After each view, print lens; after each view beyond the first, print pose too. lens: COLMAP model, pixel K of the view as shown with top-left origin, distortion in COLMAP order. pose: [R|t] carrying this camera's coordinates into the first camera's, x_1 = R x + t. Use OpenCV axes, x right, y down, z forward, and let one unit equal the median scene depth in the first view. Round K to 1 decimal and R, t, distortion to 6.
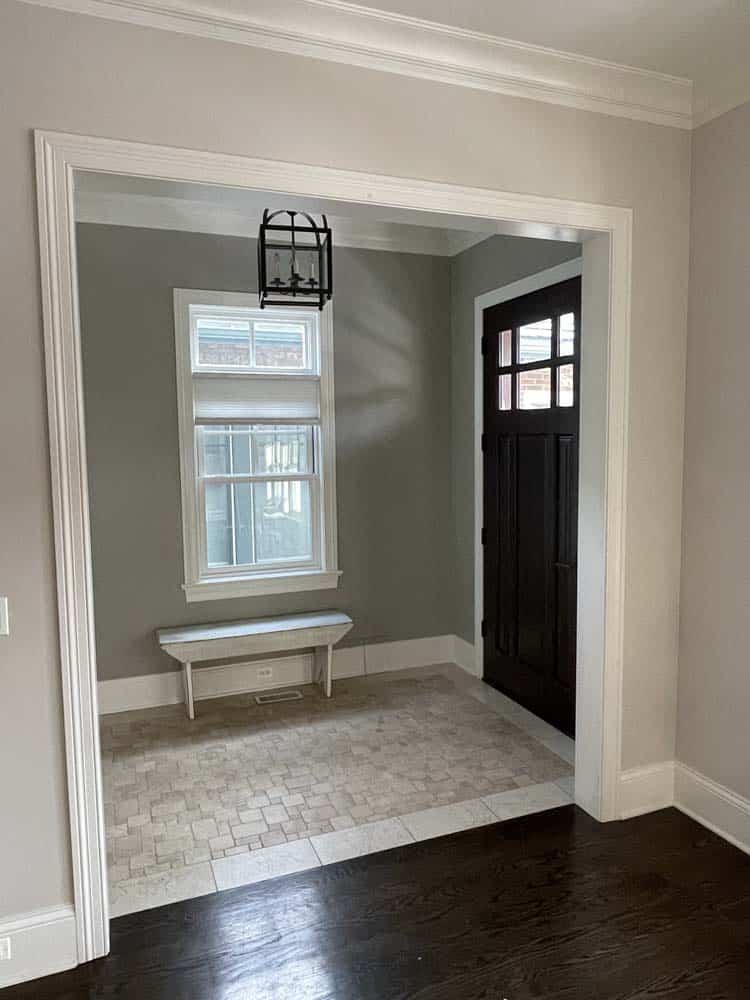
lens RADIAL K [[683.9, 0, 375.1], [0, 683.9, 495.6], [0, 0, 1]] dist [0.023768, -0.002821]
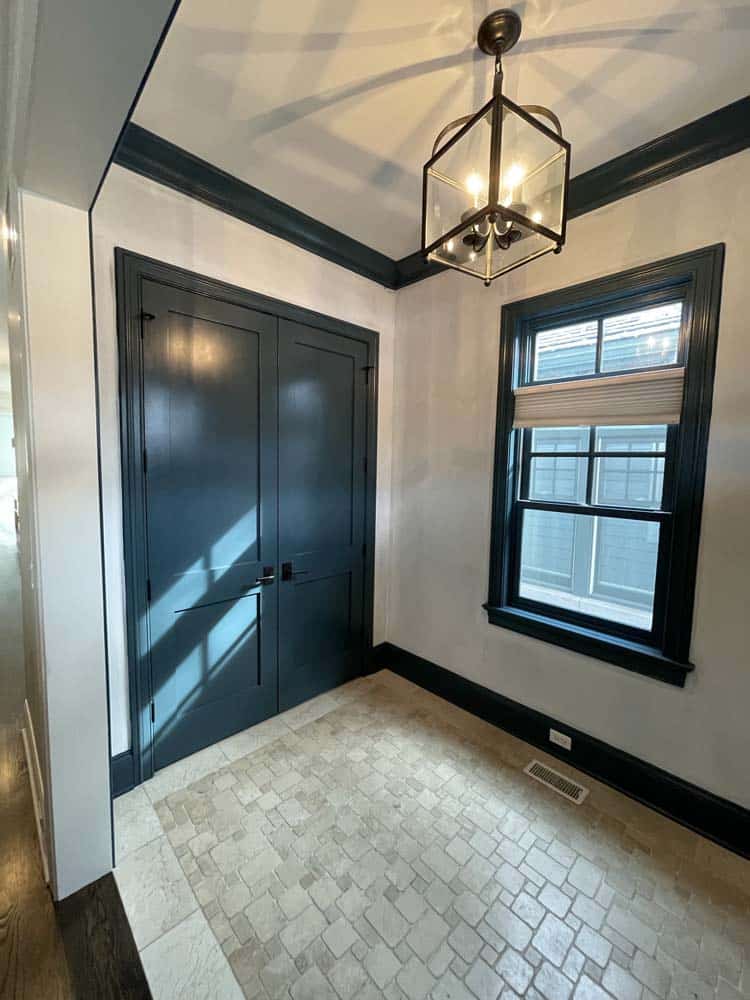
lens RADIAL K [[402.0, 0, 377.3], [0, 402.0, 498.4], [0, 0, 1]] dist [-0.002709, 0.000351]
pose [[0.388150, 0.102595, -0.915868, 0.192148], [-0.104529, 0.992272, 0.066854, -0.049570], [0.915649, 0.069786, 0.395874, 0.642147]]
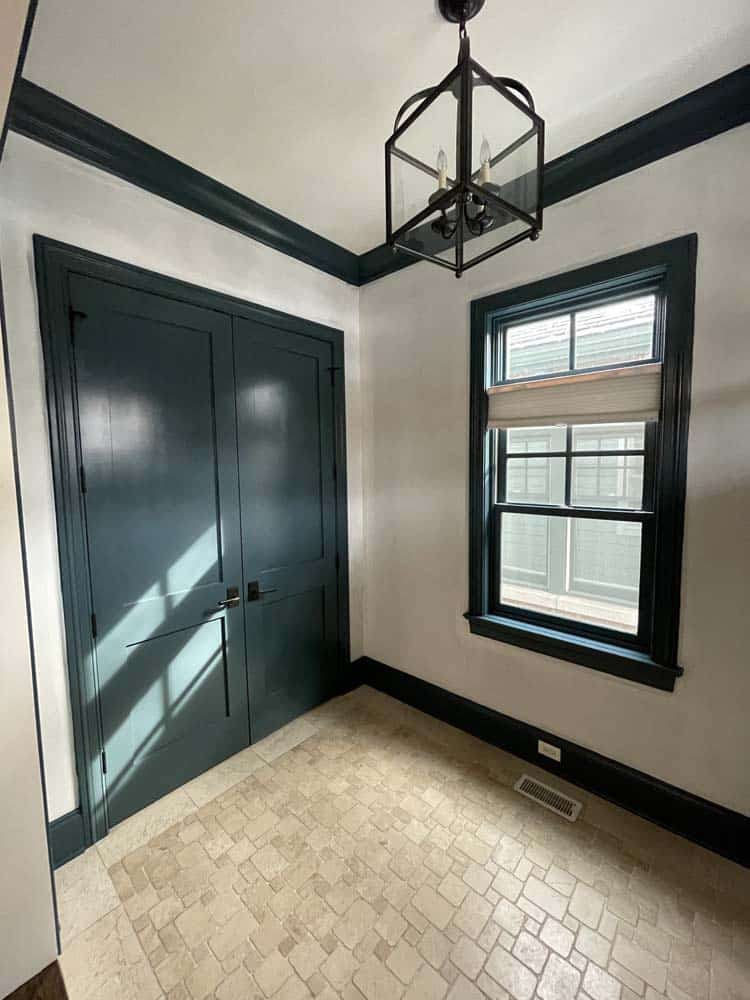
lens RADIAL K [[402.0, 0, 377.3], [0, 402.0, 498.4], [0, 0, 1]] dist [-0.002709, 0.000351]
pose [[0.455079, 0.084565, -0.886427, 0.157505], [-0.068440, 0.995857, 0.059869, -0.059193], [0.887817, 0.033422, 0.458981, 0.656956]]
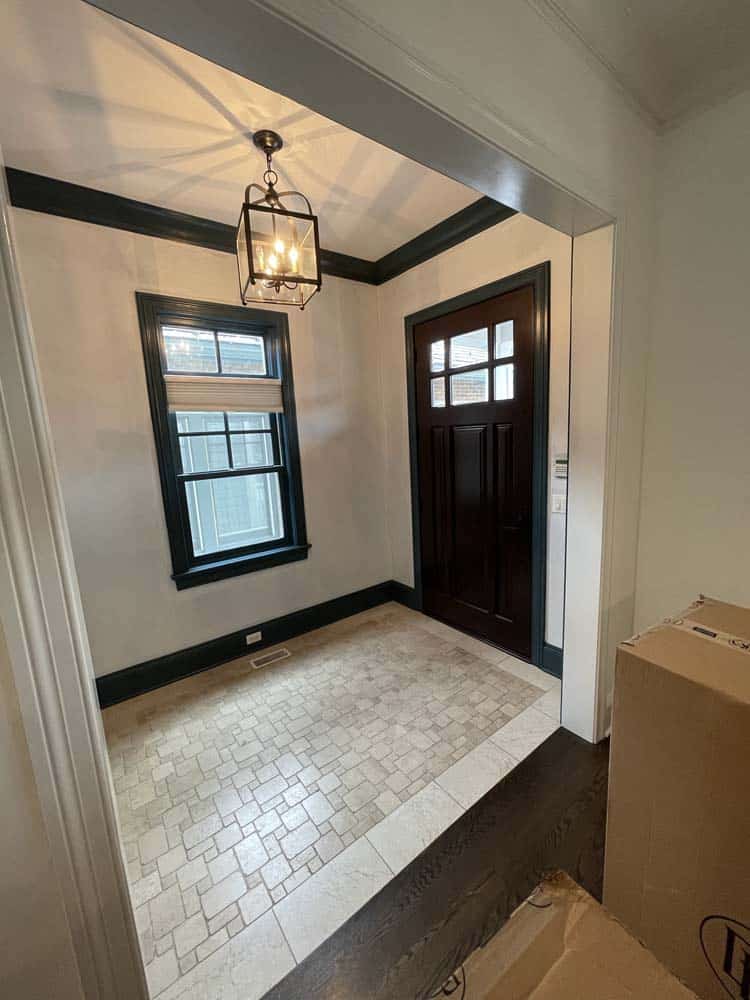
lens RADIAL K [[402.0, 0, 377.3], [0, 402.0, 498.4], [0, 0, 1]] dist [-0.002709, 0.000351]
pose [[0.960404, -0.080869, 0.266616, -0.135994], [0.062647, 0.995125, 0.076169, -0.021227], [-0.271476, -0.056450, 0.960788, 0.324958]]
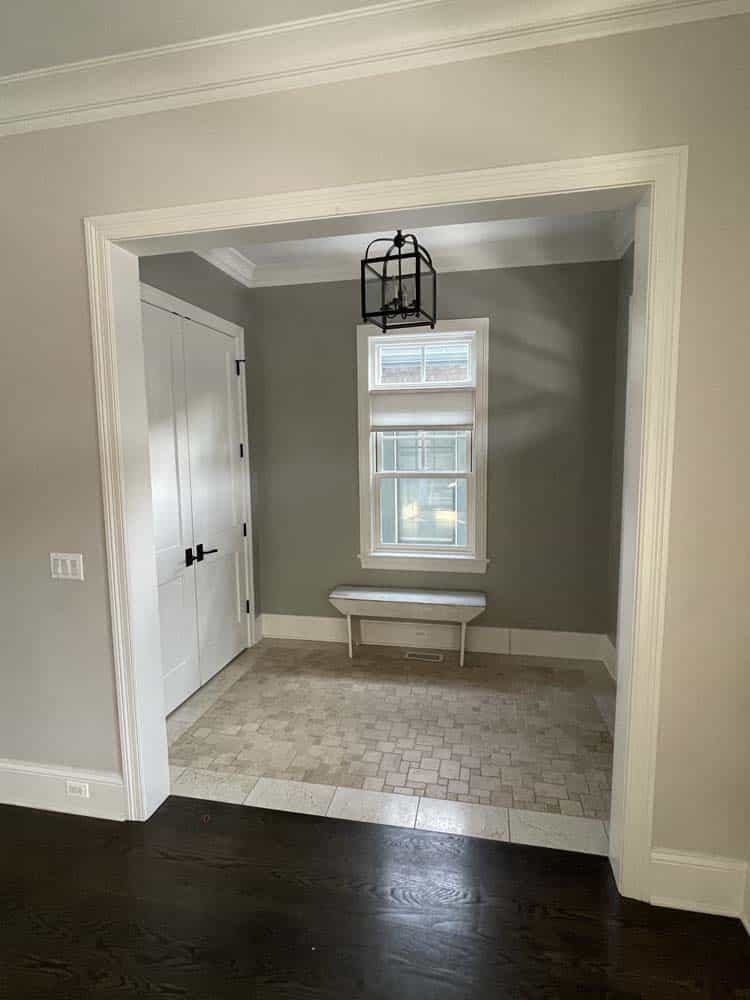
lens RADIAL K [[506.9, 0, 378.7], [0, 506.9, 495.8], [0, 0, 1]] dist [0.012119, -0.000348]
pose [[0.840625, 0.058777, -0.538419, 0.278404], [-0.044982, 0.998236, 0.038744, -0.021948], [0.539746, -0.008350, 0.841786, 0.221106]]
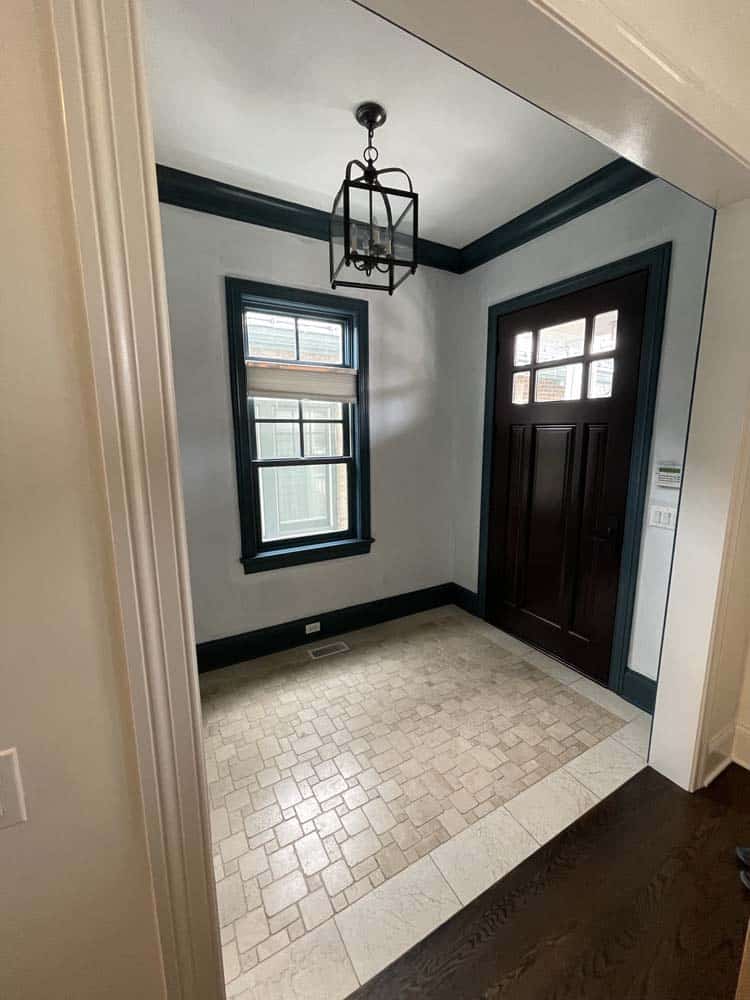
lens RADIAL K [[402.0, 0, 377.3], [0, 402.0, 498.4], [0, 0, 1]] dist [-0.002709, 0.000351]
pose [[0.988826, -0.017376, 0.148060, -0.166673], [0.005193, 0.996596, 0.082282, -0.020790], [-0.148986, -0.080593, 0.985550, 0.358010]]
